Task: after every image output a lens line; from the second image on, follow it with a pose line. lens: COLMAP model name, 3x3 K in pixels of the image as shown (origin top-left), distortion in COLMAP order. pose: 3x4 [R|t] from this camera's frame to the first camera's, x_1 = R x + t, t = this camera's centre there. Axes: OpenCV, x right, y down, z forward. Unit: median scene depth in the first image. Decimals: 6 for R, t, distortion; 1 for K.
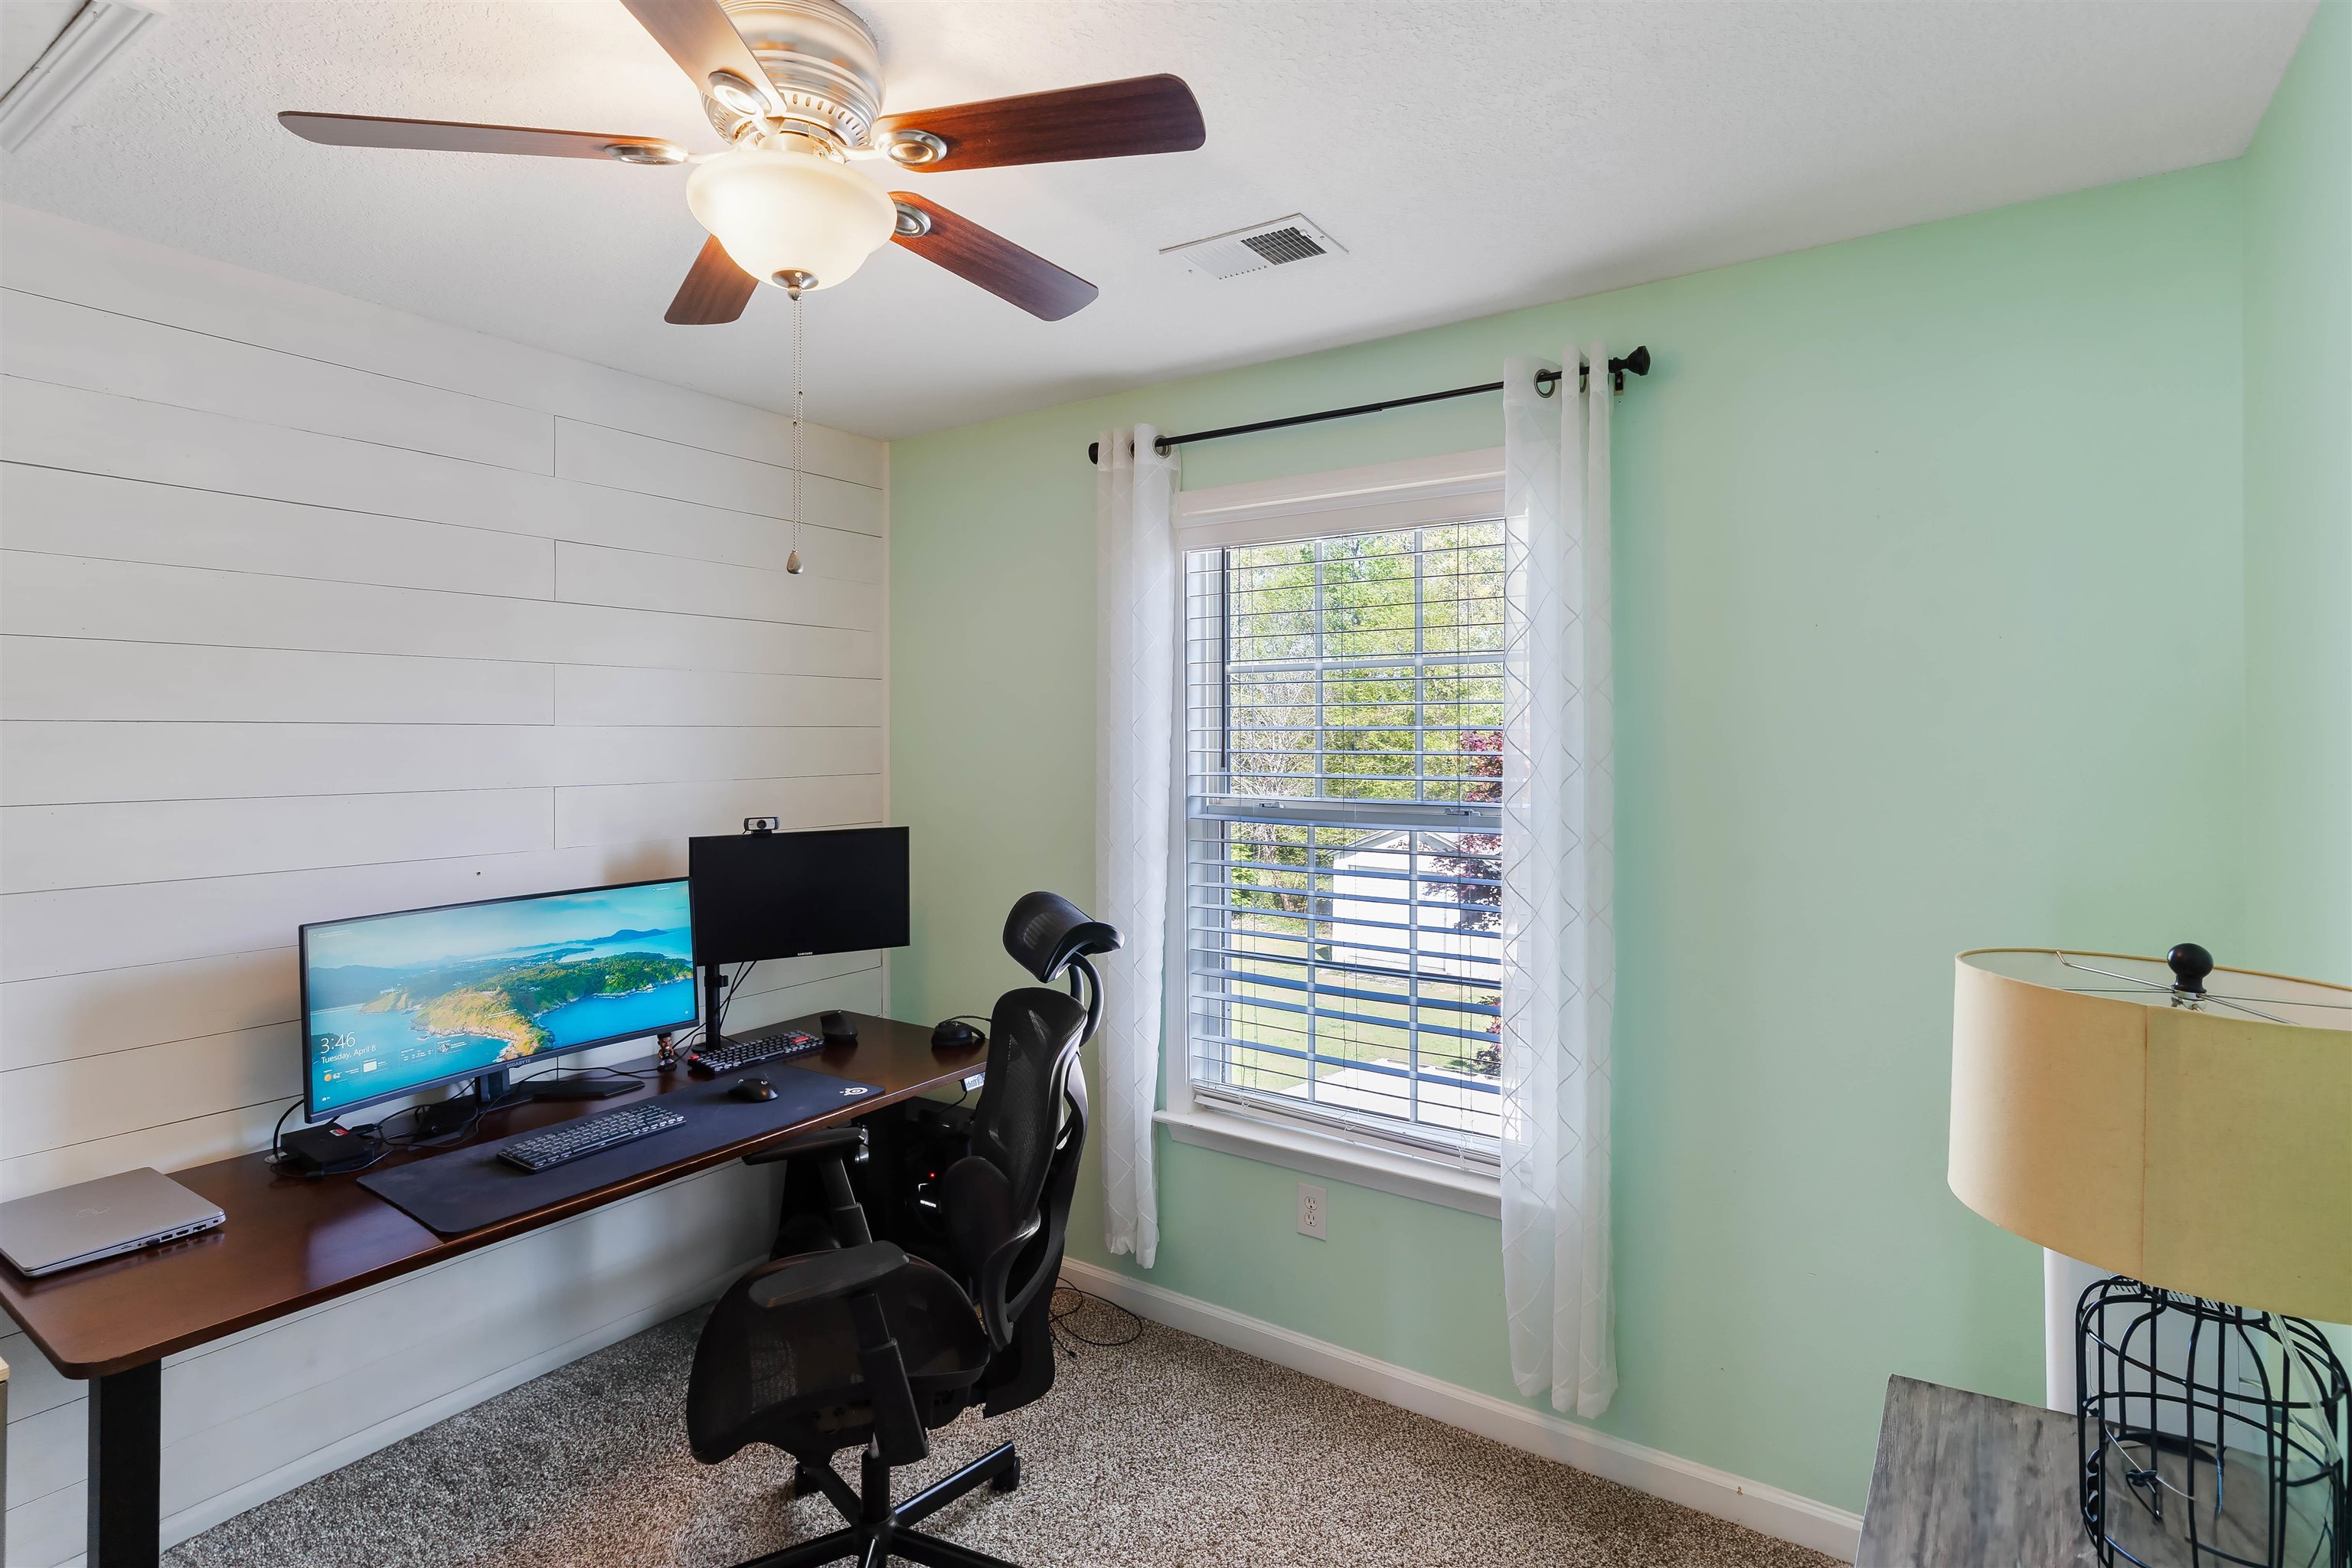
lens RADIAL K [[1137.0, 0, 1180.4], [0, 1137.0, 731.0], [0, 0, 1]] dist [-0.001923, -0.000270]
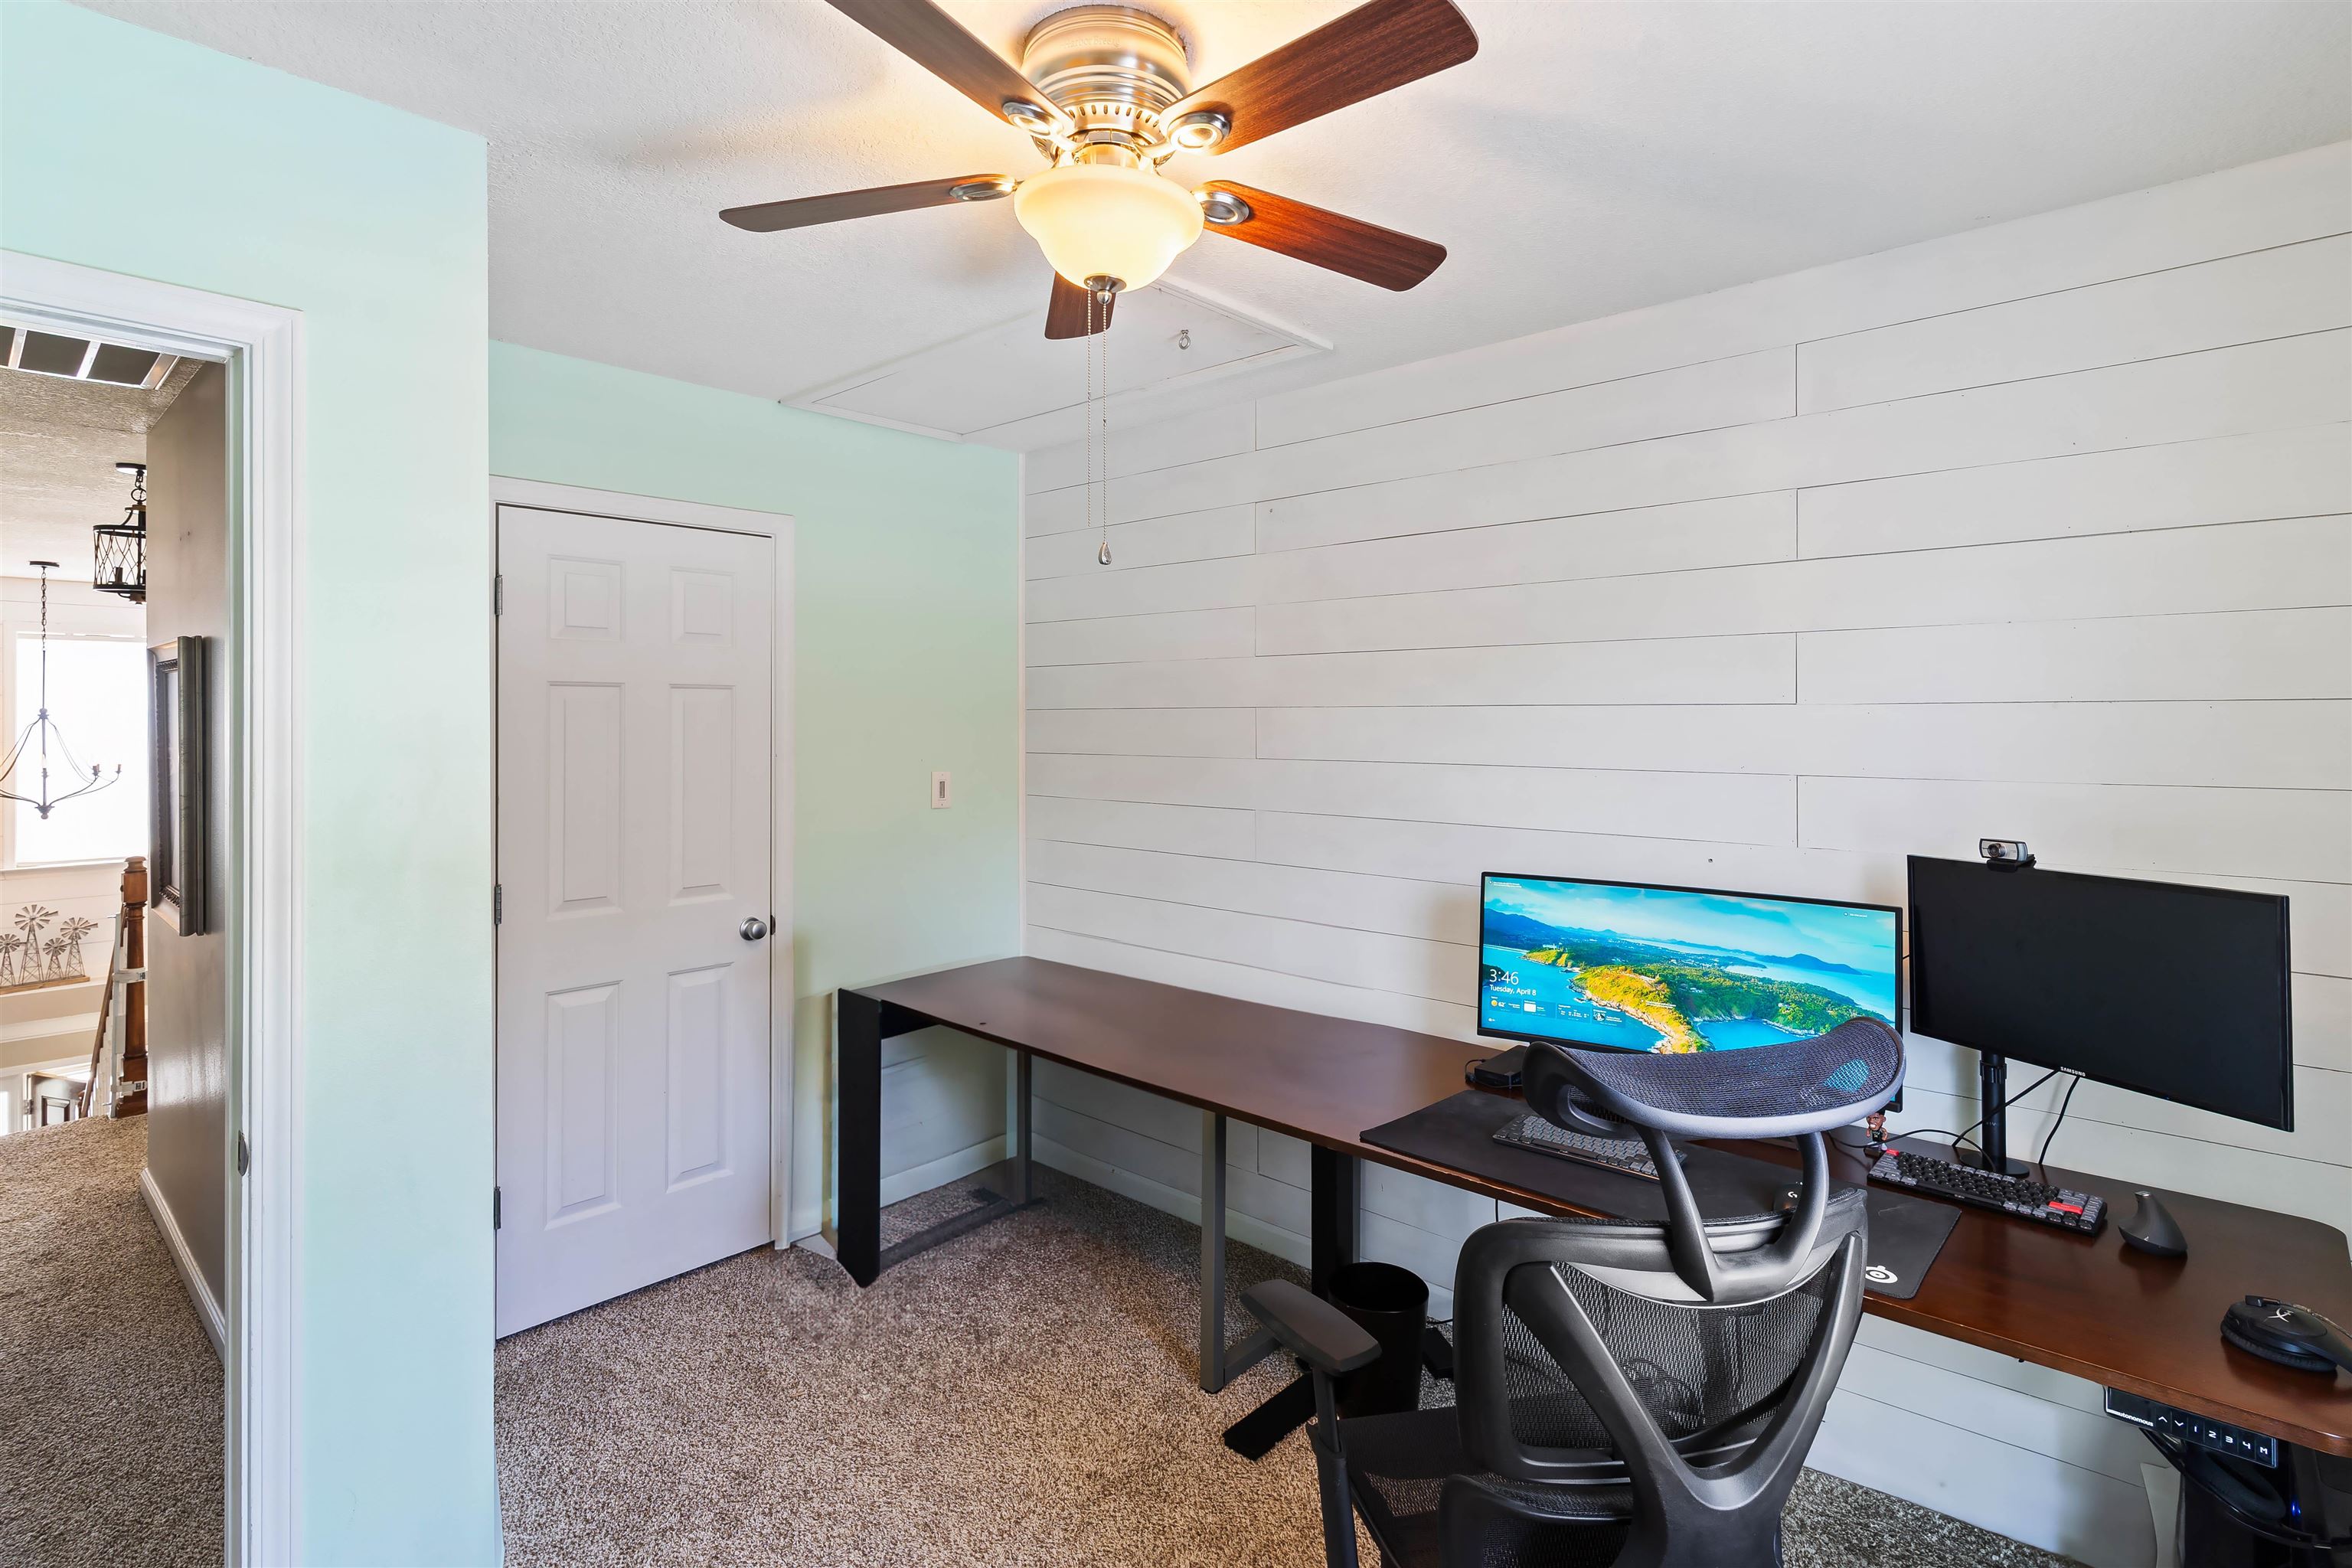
lens RADIAL K [[1158.1, 0, 1177.3], [0, 1158.1, 718.8], [0, 0, 1]] dist [0.001998, 0.000398]
pose [[-0.162080, 0.006418, -0.986757, 0.422134], [0.011927, 0.999919, 0.004544, -0.003608], [0.986706, -0.011032, -0.162143, 0.723906]]
